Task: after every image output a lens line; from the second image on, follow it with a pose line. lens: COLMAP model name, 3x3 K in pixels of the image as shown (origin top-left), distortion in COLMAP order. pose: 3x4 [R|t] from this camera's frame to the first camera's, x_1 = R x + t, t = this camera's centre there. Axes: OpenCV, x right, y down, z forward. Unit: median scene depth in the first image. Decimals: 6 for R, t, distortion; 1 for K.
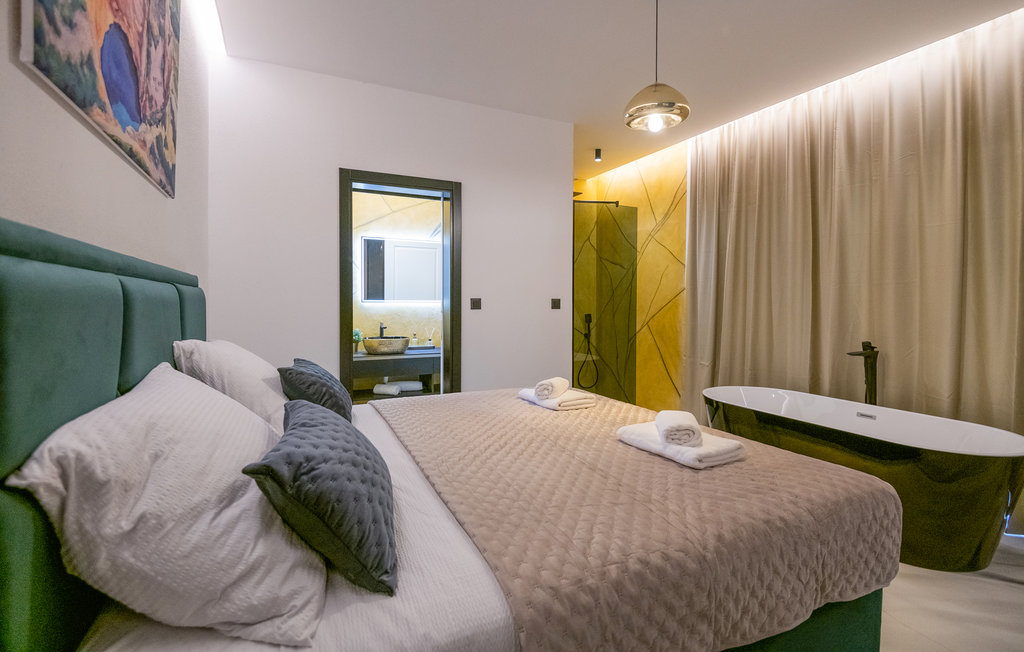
lens RADIAL K [[470.4, 0, 510.8], [0, 470.4, 317.7], [0, 0, 1]] dist [0.001525, 0.000176]
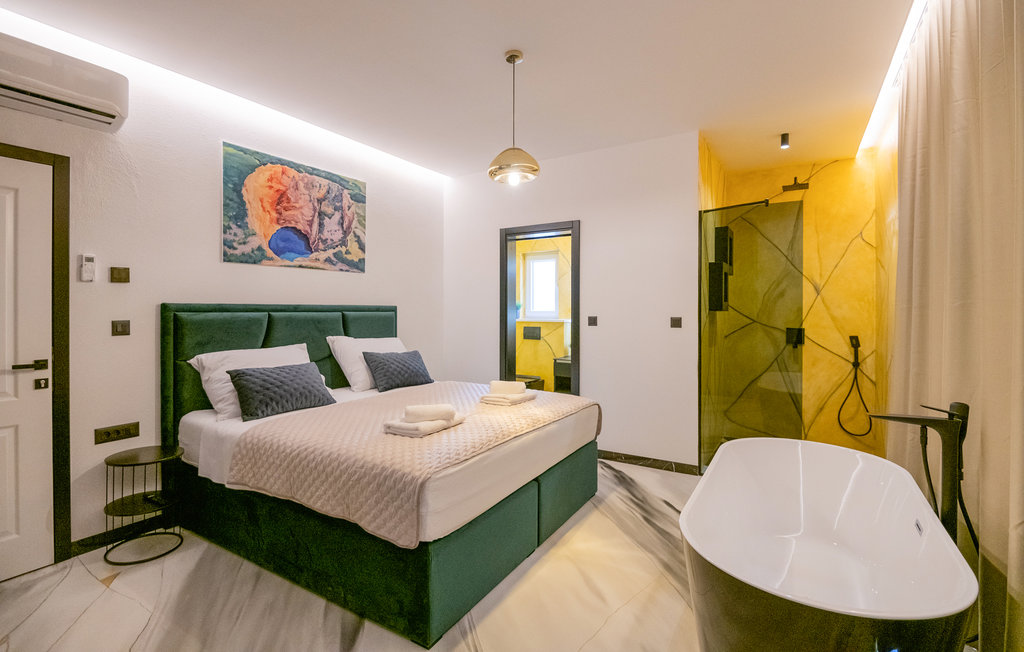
lens RADIAL K [[470.4, 0, 510.8], [0, 470.4, 317.7], [0, 0, 1]] dist [0.001525, 0.000176]
pose [[0.527633, 0.010997, -0.849402, 0.806773], [-0.028884, 0.999570, -0.005001, -0.026644], [0.848982, 0.027173, 0.527723, 0.219582]]
